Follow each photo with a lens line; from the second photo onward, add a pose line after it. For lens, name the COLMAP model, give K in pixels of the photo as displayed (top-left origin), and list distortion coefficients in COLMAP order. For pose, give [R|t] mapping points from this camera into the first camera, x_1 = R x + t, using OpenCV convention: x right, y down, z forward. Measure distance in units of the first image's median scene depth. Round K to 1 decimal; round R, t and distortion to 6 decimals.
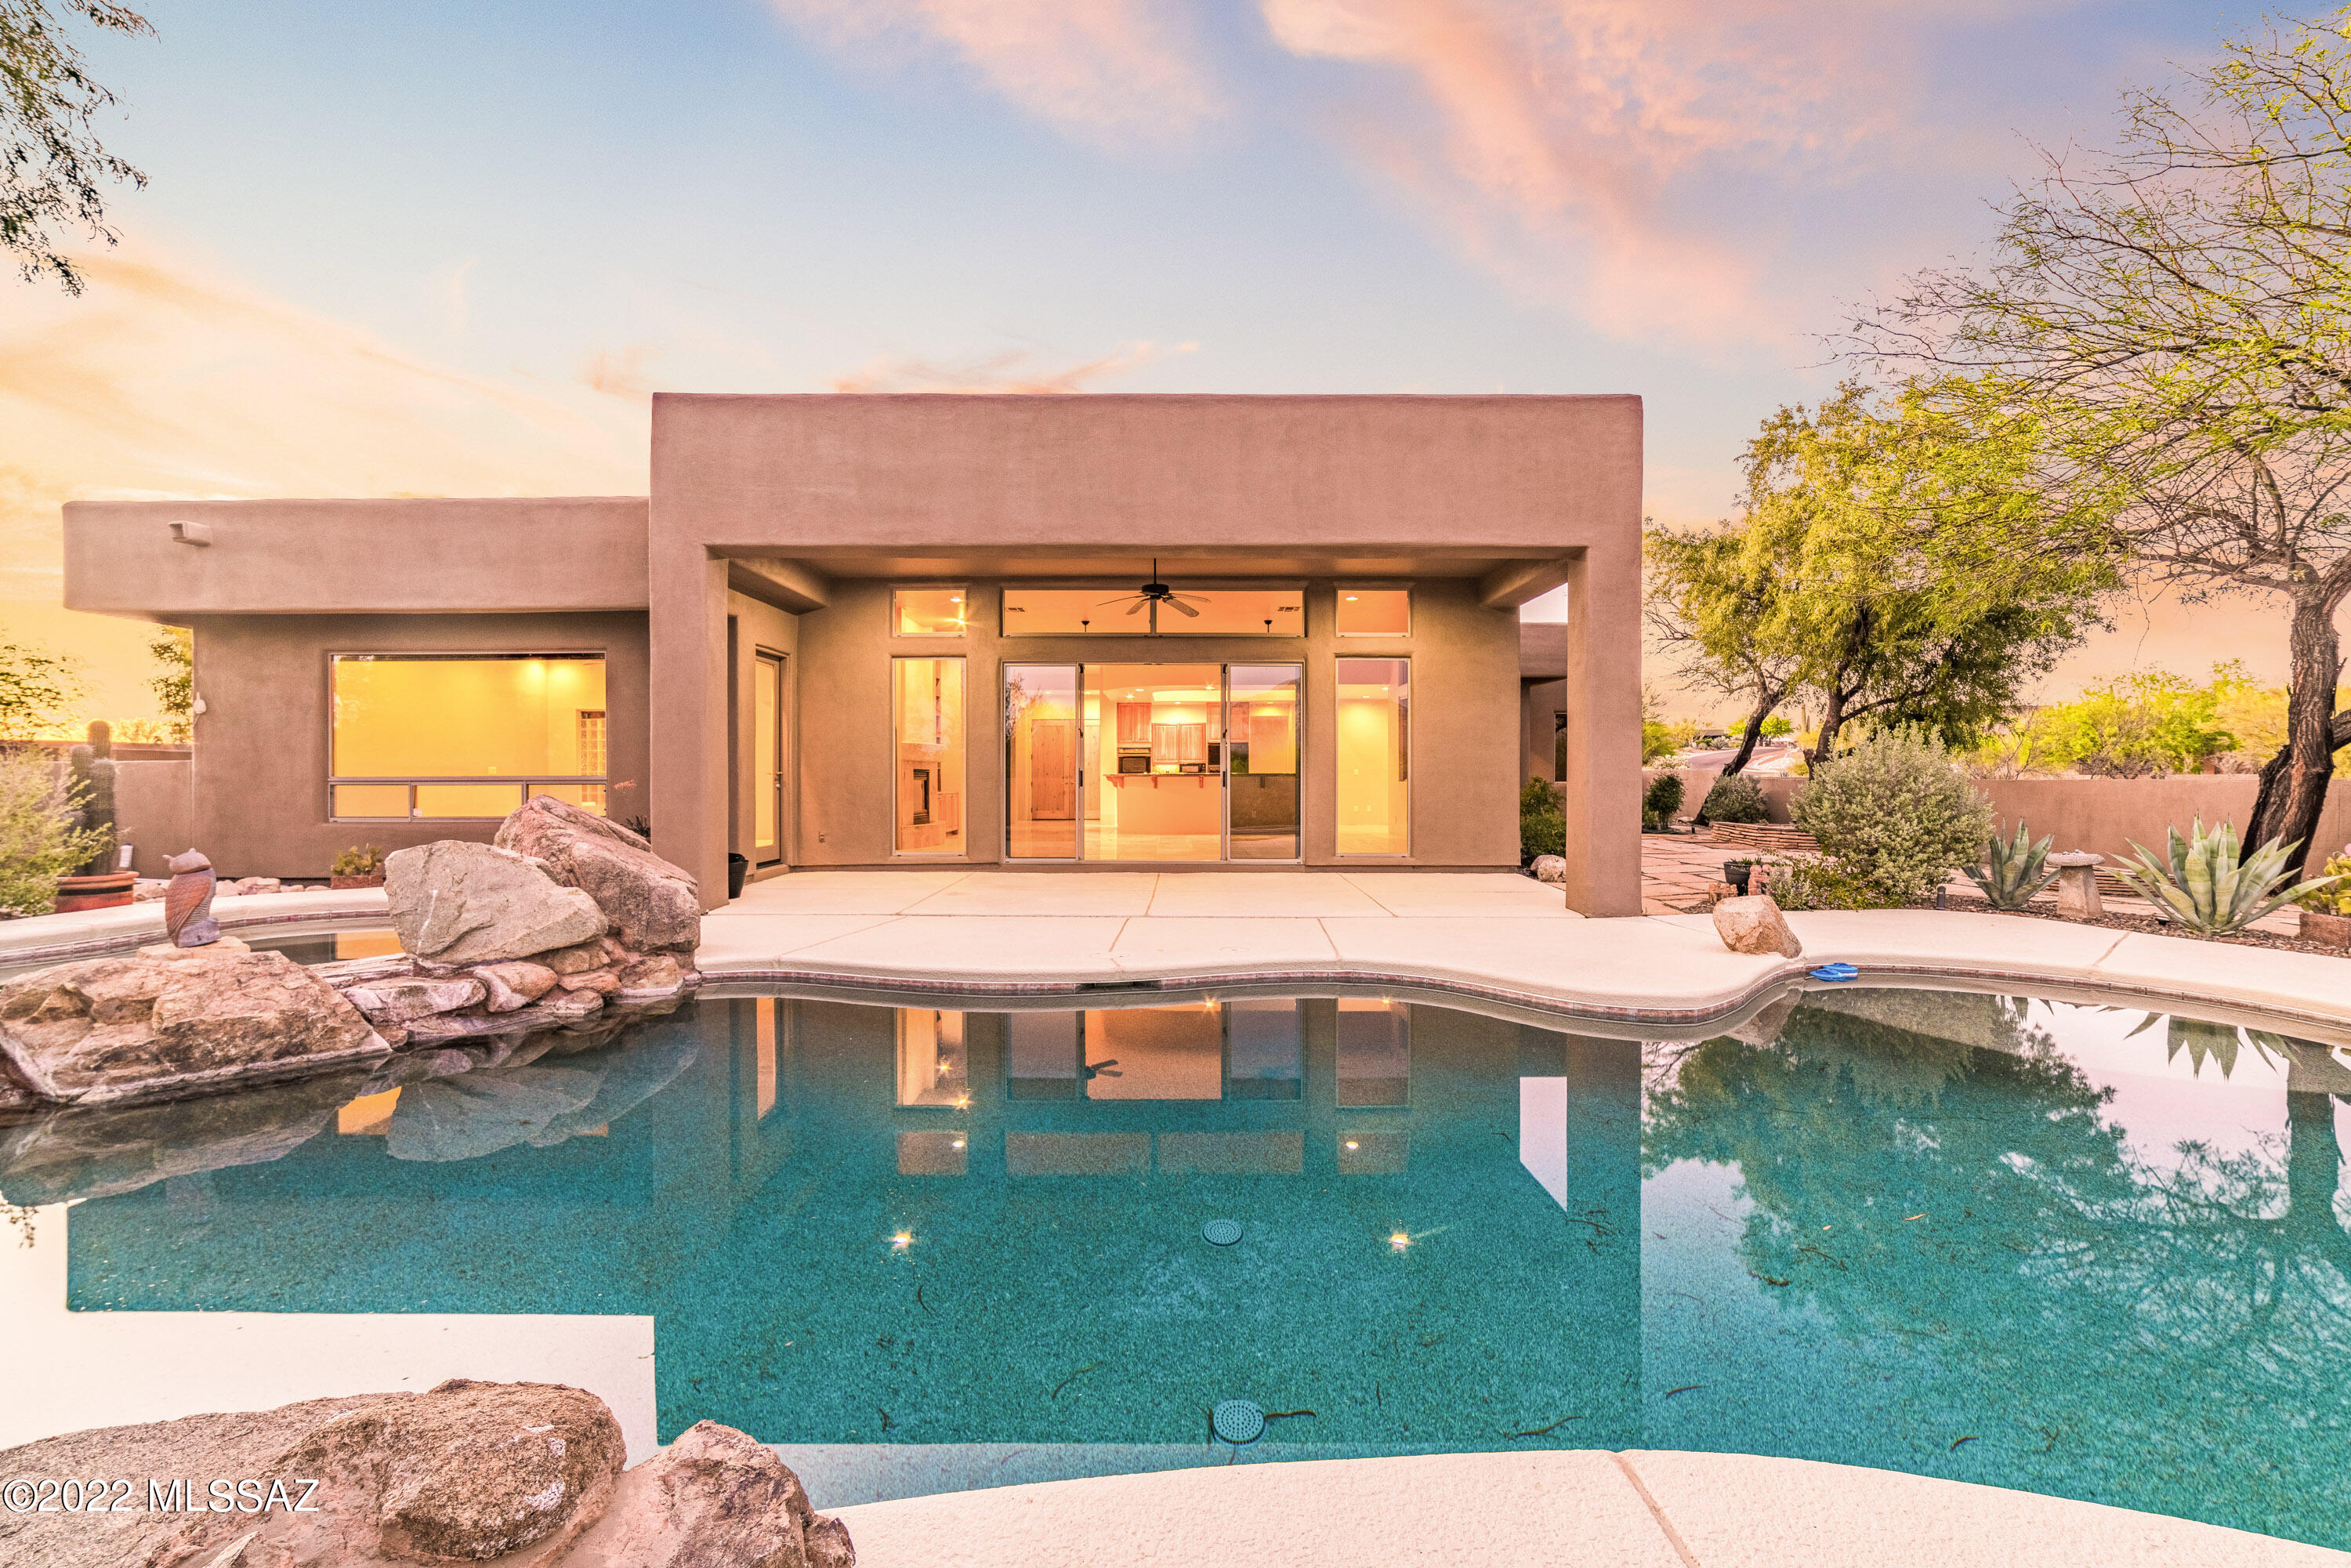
lens RADIAL K [[952.3, 0, 1175.5], [0, 952.3, 784.0], [0, 0, 1]] dist [0.000354, 0.000065]
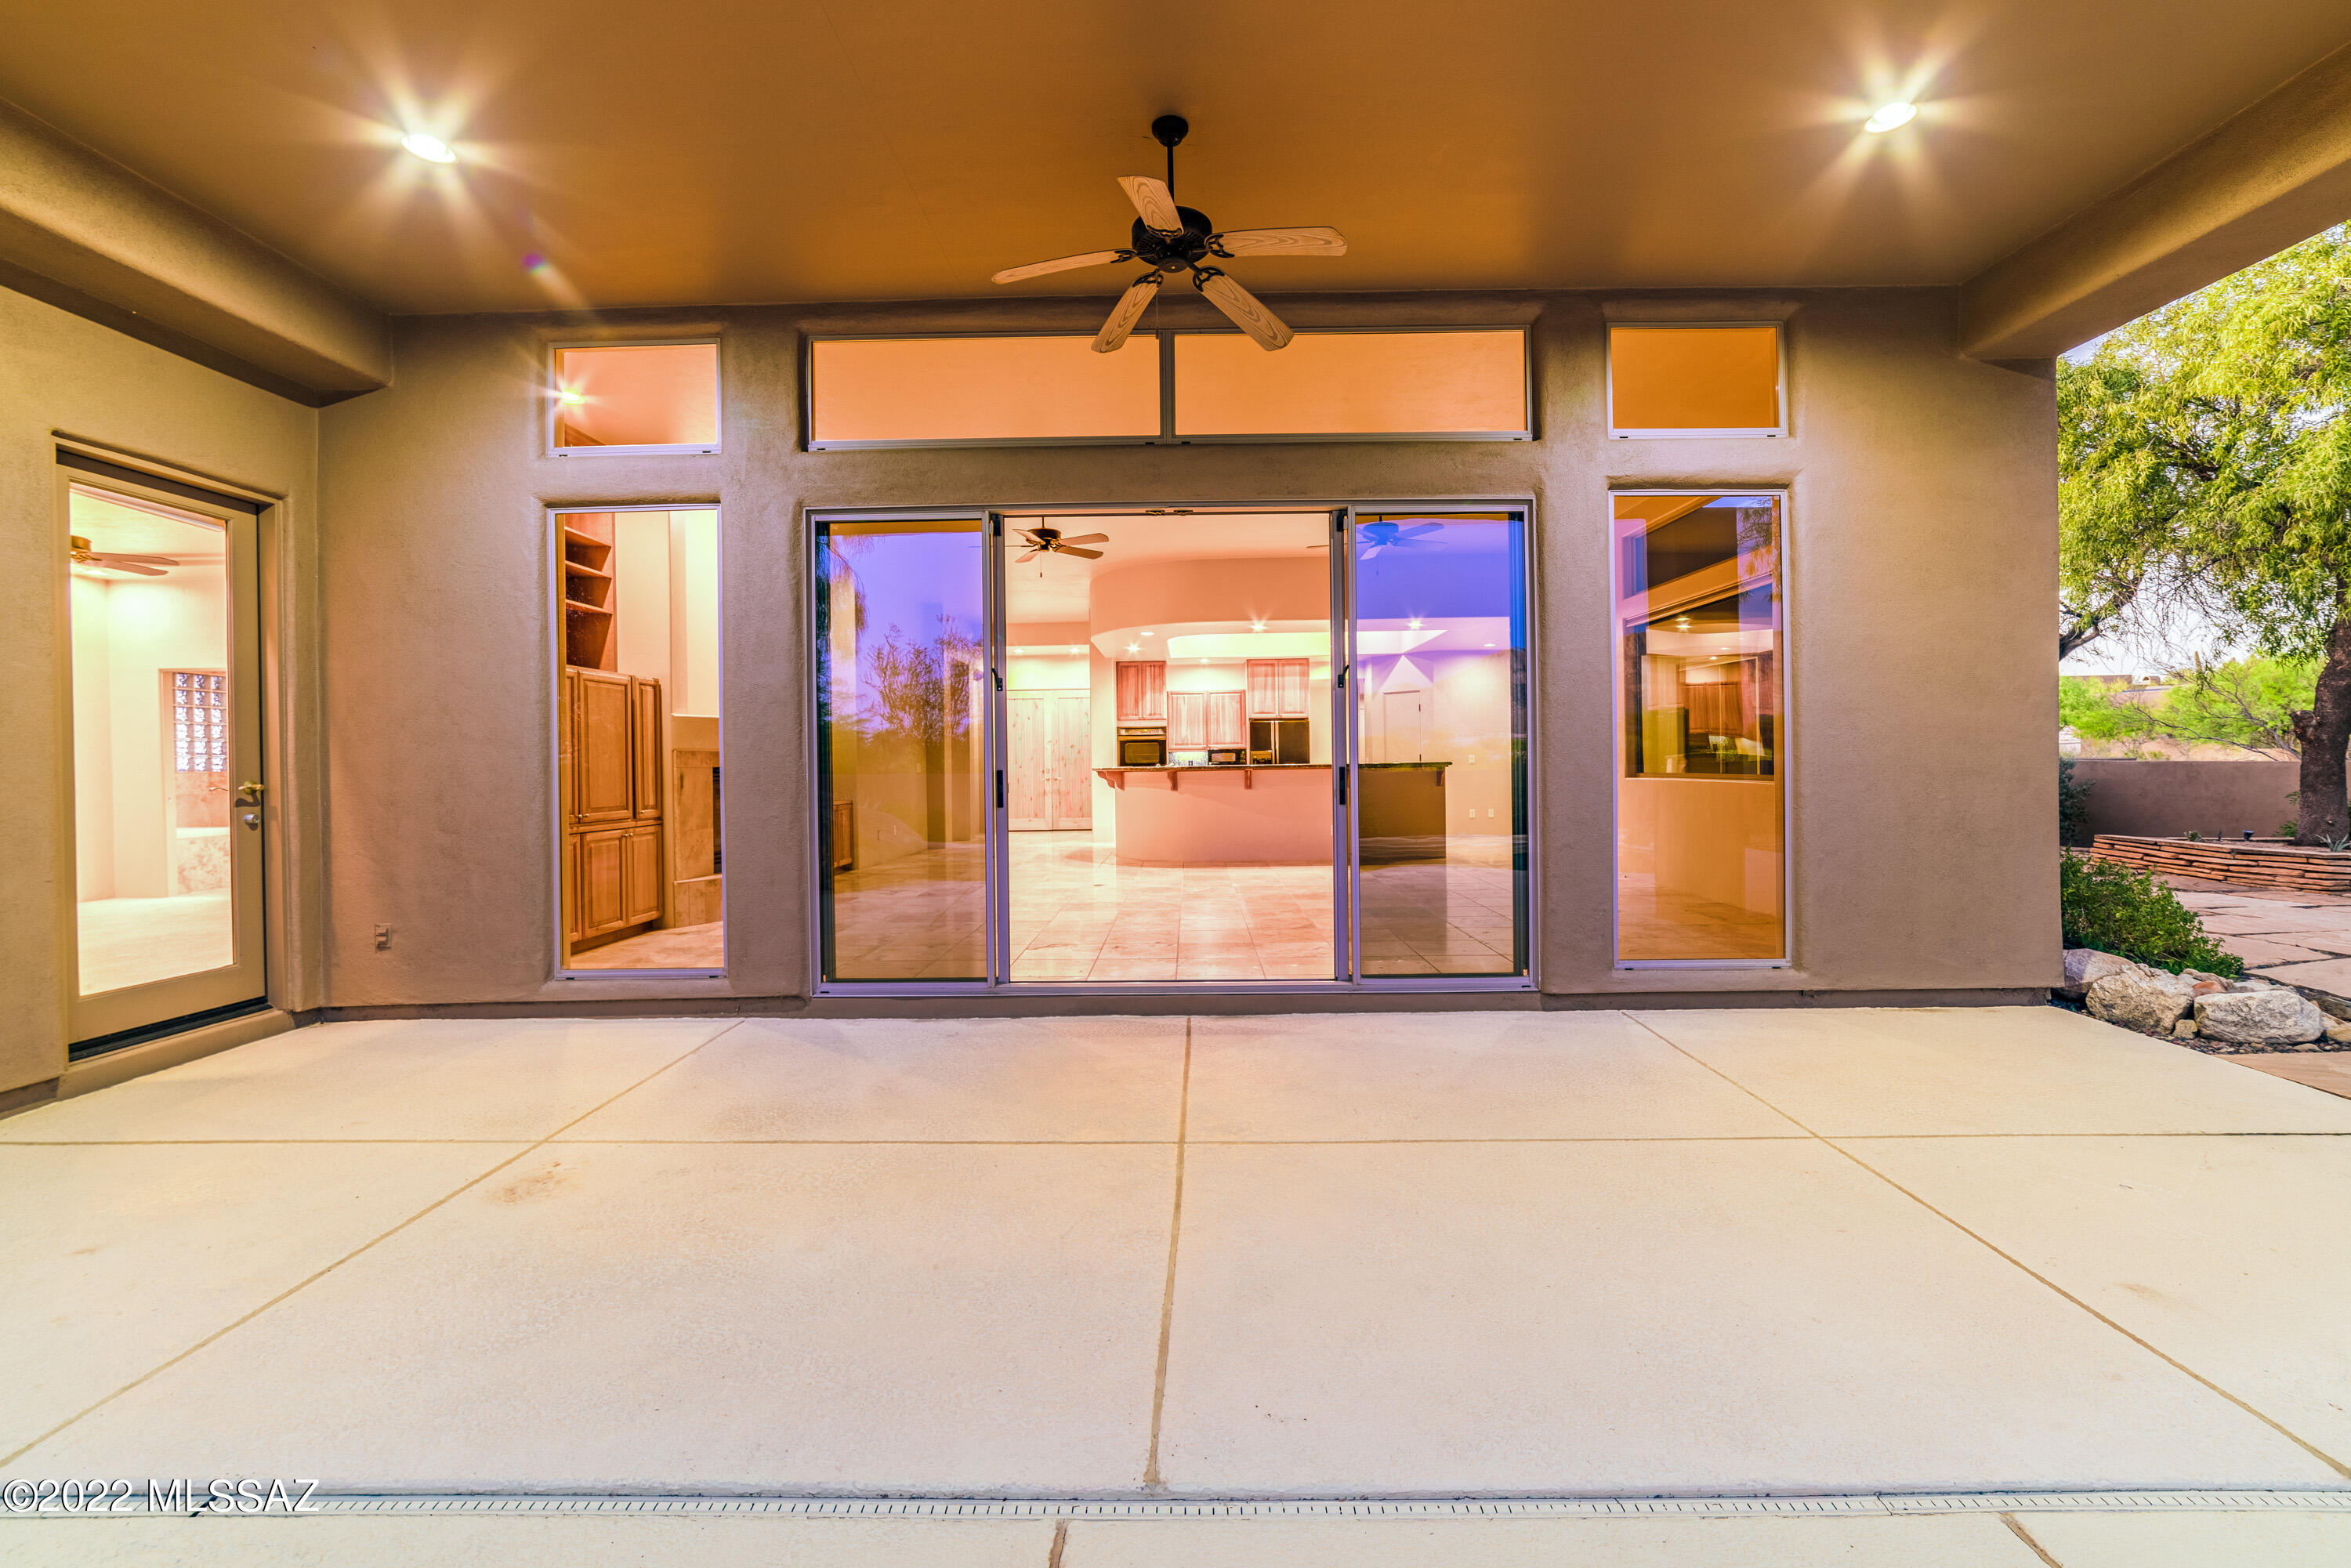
lens RADIAL K [[952.3, 0, 1175.5], [0, 952.3, 784.0], [0, 0, 1]] dist [0.000354, 0.000065]
pose [[0.999748, -0.014494, -0.017166, -0.015132], [0.014732, 0.999796, 0.013852, -0.012481], [0.016962, -0.014101, 0.999757, 0.586907]]
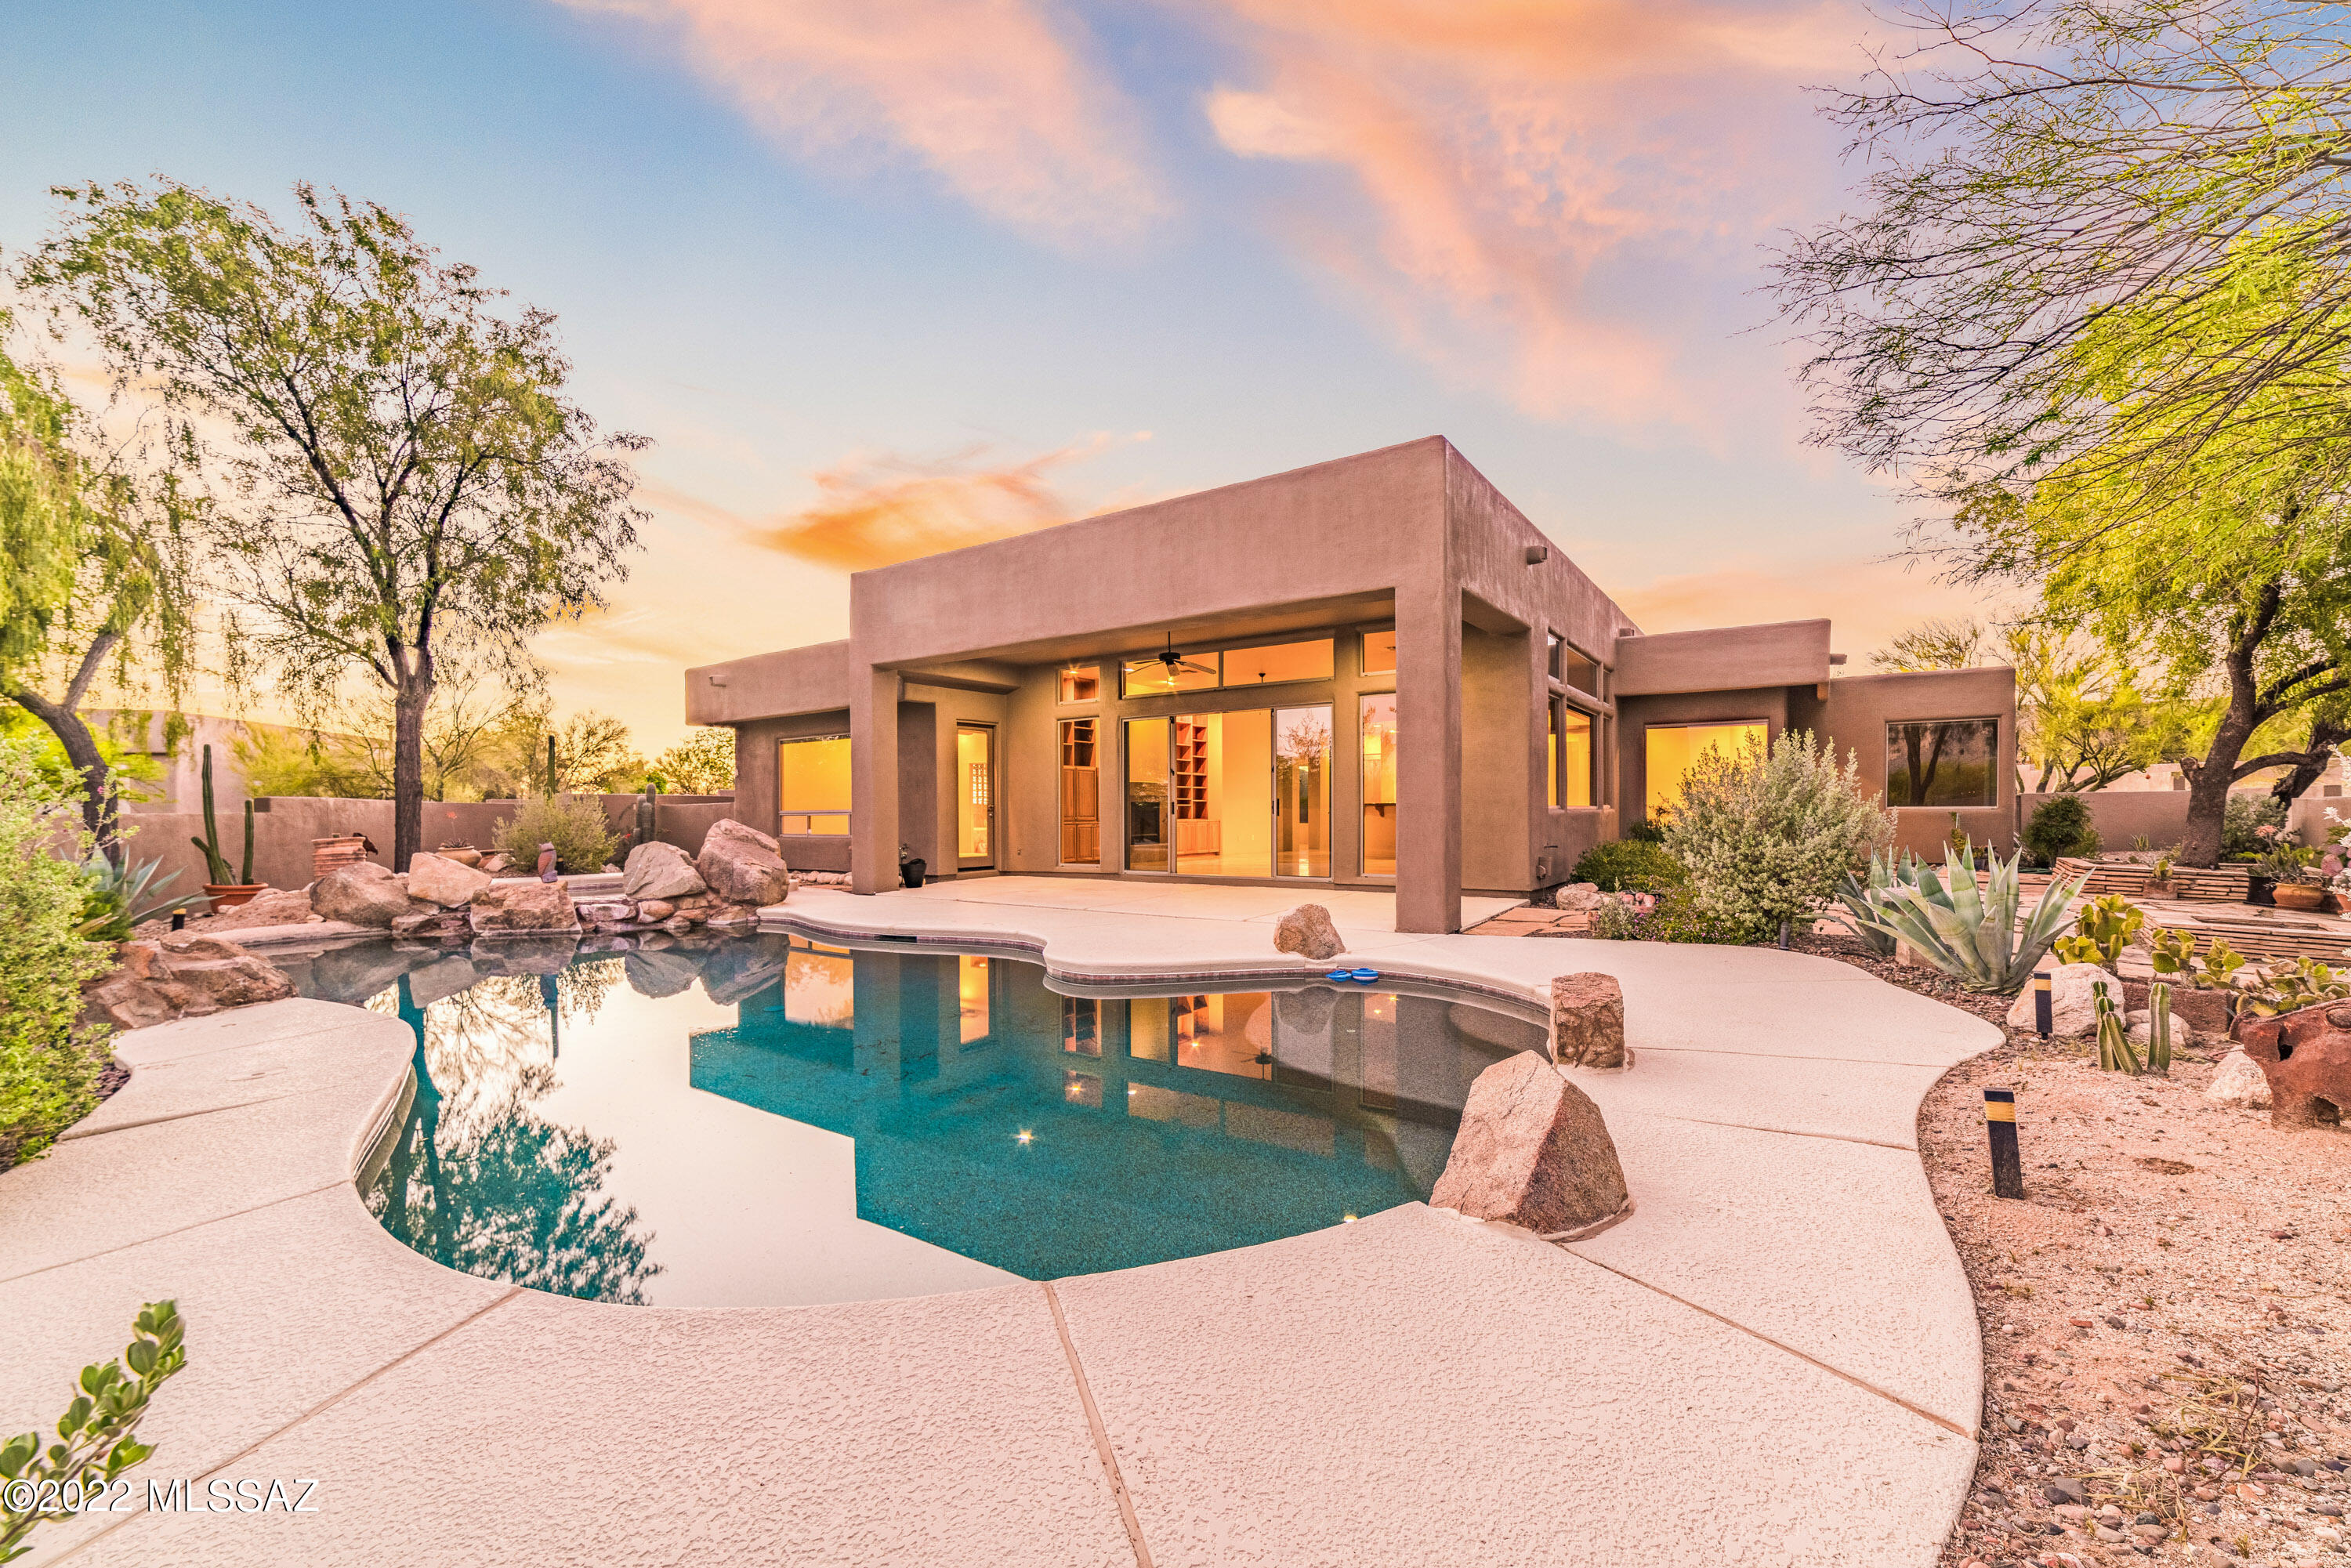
lens RADIAL K [[938.9, 0, 1181.4], [0, 938.9, 824.7], [0, 0, 1]] dist [0.000513, 0.000019]
pose [[0.826456, 0.000916, -0.563000, 0.608594], [0.004759, 0.999952, 0.008612, 0.005732], [0.562981, -0.009797, 0.826412, -0.012510]]
